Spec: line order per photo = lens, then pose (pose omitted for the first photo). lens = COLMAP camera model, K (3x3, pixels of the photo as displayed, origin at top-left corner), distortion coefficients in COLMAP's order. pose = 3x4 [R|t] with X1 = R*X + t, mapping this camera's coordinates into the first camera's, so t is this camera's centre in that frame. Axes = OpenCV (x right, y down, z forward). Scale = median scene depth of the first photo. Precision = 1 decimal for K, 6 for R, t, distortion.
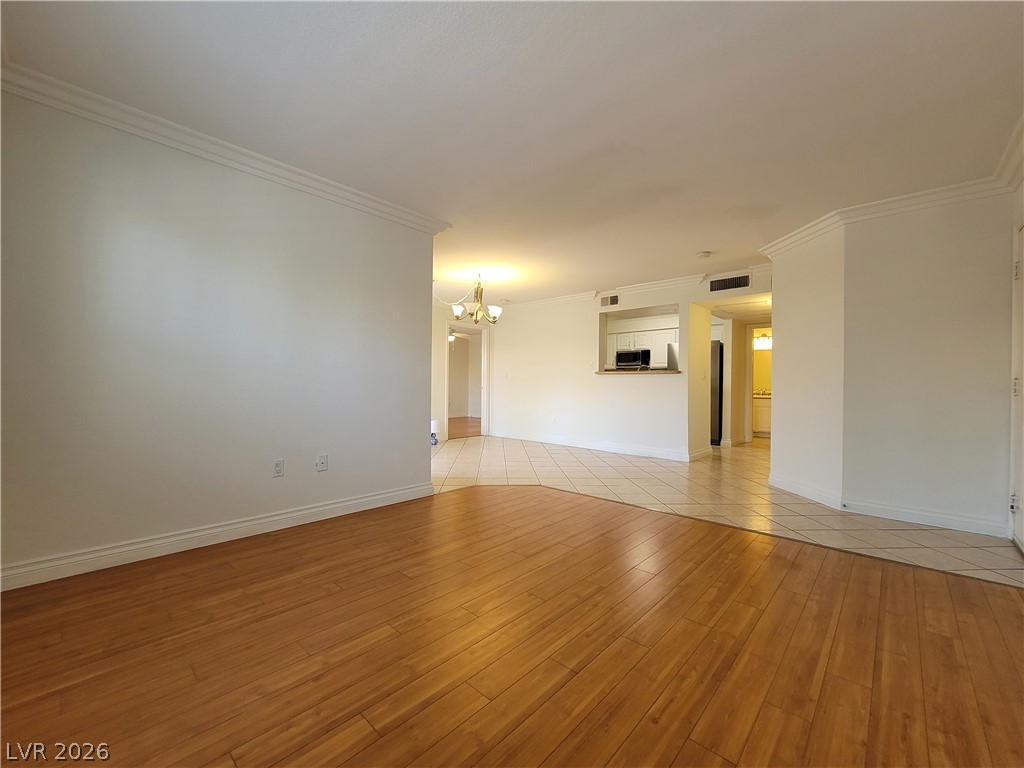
lens RADIAL K [[420.9, 0, 511.7], [0, 420.9, 382.2], [0, 0, 1]] dist [-0.002751, 0.000045]
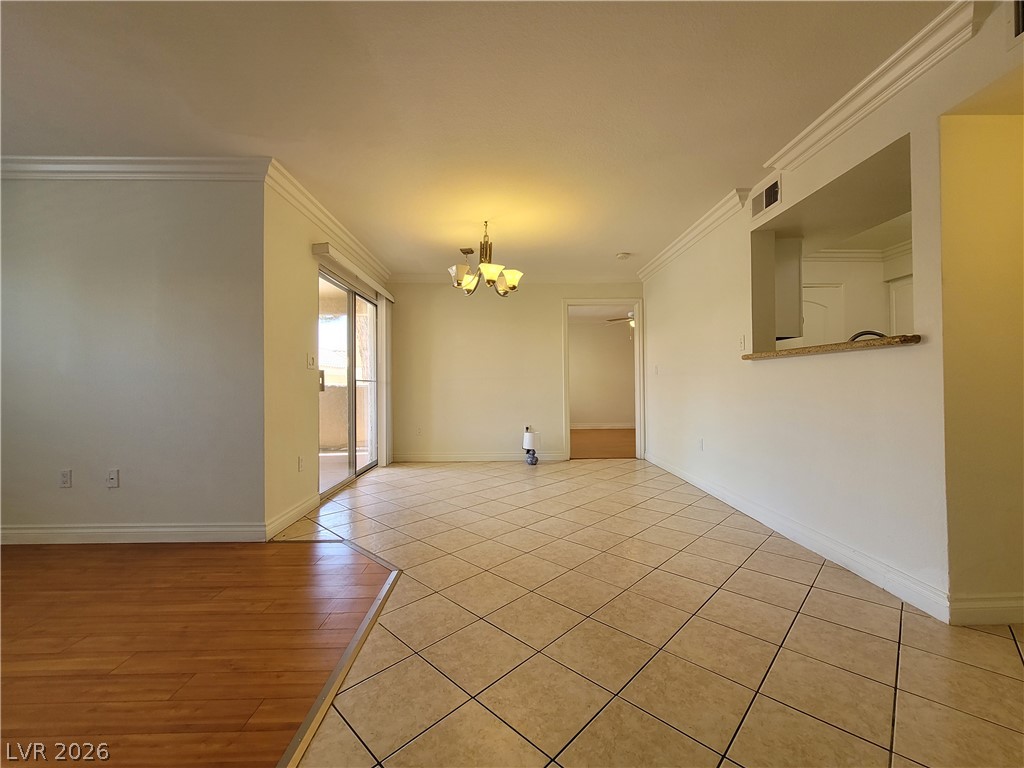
lens RADIAL K [[419.3, 0, 512.0], [0, 419.3, 384.0], [0, 0, 1]] dist [-0.009015, 0.004274]
pose [[0.689697, -0.016693, -0.723906, 0.393228], [0.018517, 0.999814, -0.005414, 0.006751], [0.723862, -0.009671, 0.689877, 0.513469]]
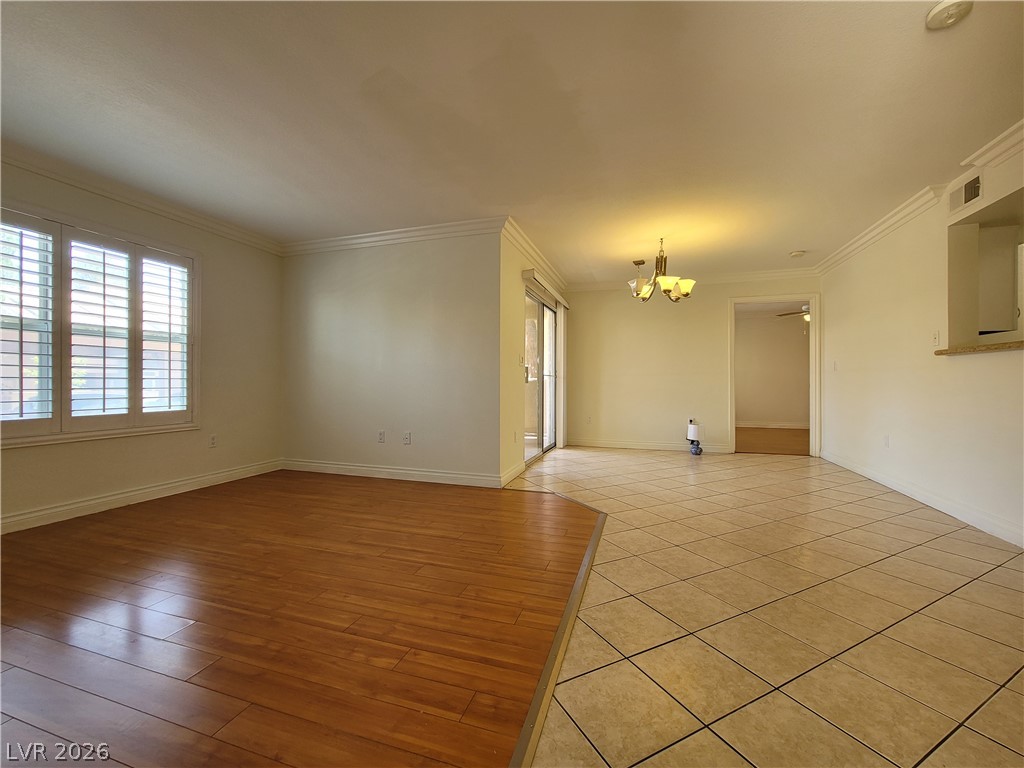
lens RADIAL K [[419.5, 0, 511.9], [0, 419.5, 383.0], [0, 0, 1]] dist [-0.007092, 0.000521]
pose [[0.414897, -0.007527, -0.909837, 0.468760], [0.007377, 0.999961, -0.004908, 0.012398], [0.909839, -0.004675, 0.414936, 0.382457]]
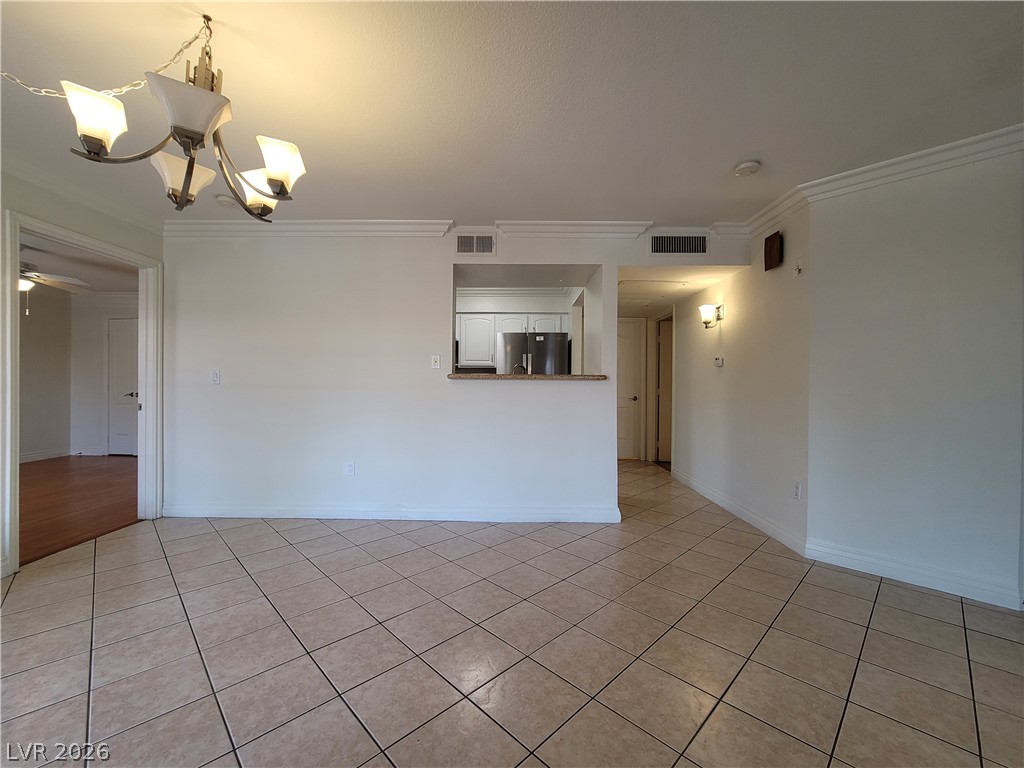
lens RADIAL K [[420.9, 0, 511.7], [0, 420.9, 382.2], [0, 0, 1]] dist [-0.002751, 0.000045]
pose [[0.738768, -0.004269, 0.673947, -0.106522], [-0.001891, 0.999963, 0.008407, -0.020729], [-0.673957, -0.007485, 0.738732, 0.602448]]
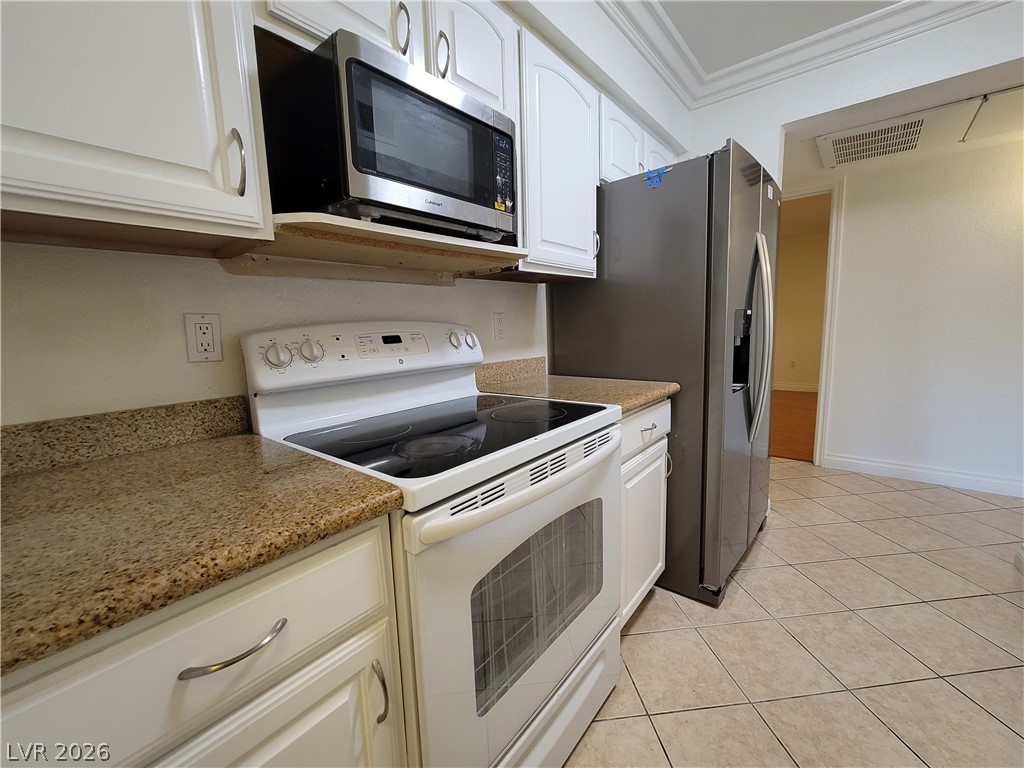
lens RADIAL K [[419.5, 0, 511.9], [0, 419.5, 383.0], [0, 0, 1]] dist [-0.007092, 0.000521]
pose [[-0.053291, -0.145043, 0.987989, 0.228757], [0.030068, 0.988713, 0.146772, -0.018768], [-0.998126, 0.037529, -0.048329, 1.435227]]
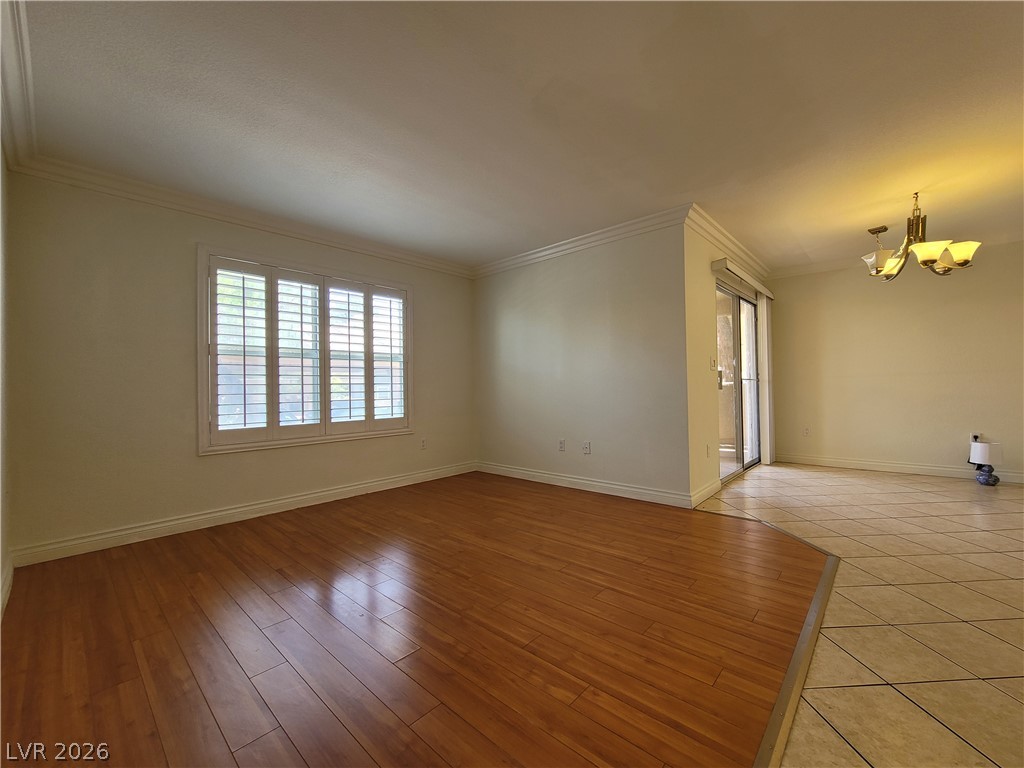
lens RADIAL K [[419.5, 0, 511.9], [0, 419.5, 383.0], [0, 0, 1]] dist [-0.007092, 0.000521]
pose [[0.002425, -0.022619, -0.999741, 0.449839], [0.023151, 0.999477, -0.022557, 0.006261], [0.999729, -0.023090, 0.002948, 0.390670]]
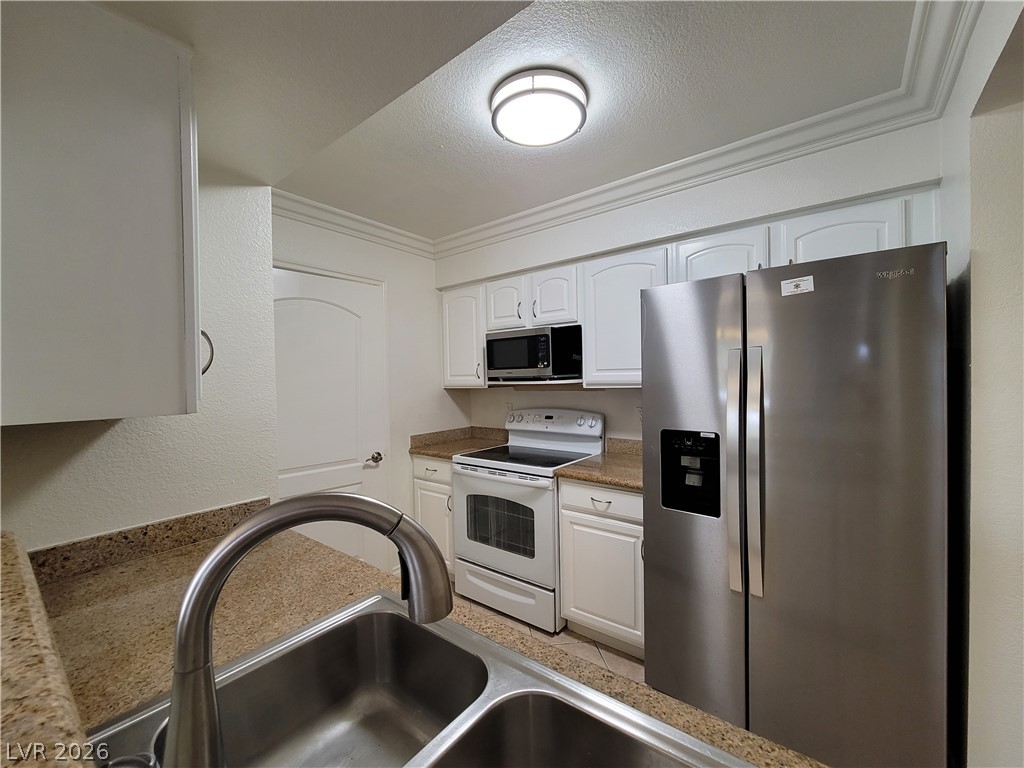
lens RADIAL K [[419.5, 0, 511.9], [0, 419.5, 383.0], [0, 0, 1]] dist [-0.007092, 0.000521]
pose [[0.996861, -0.027099, 0.074394, 0.365403], [0.025869, 0.999513, 0.017451, -0.060767], [-0.074831, -0.015472, 0.997076, 1.003318]]
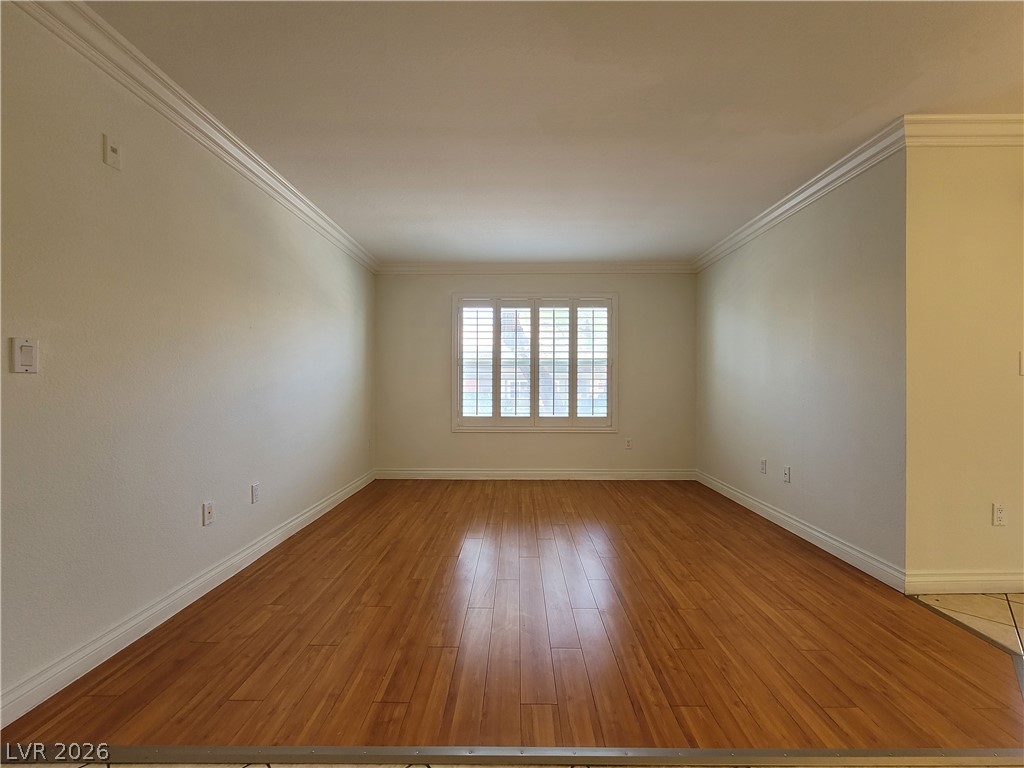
lens RADIAL K [[419.5, 0, 511.9], [0, 419.5, 383.0], [0, 0, 1]] dist [-0.007092, 0.000521]
pose [[-0.743694, -0.012887, -0.668395, 0.379450], [-0.005426, 0.999898, -0.013242, -0.007229], [0.668498, -0.006222, -0.743688, 0.672032]]
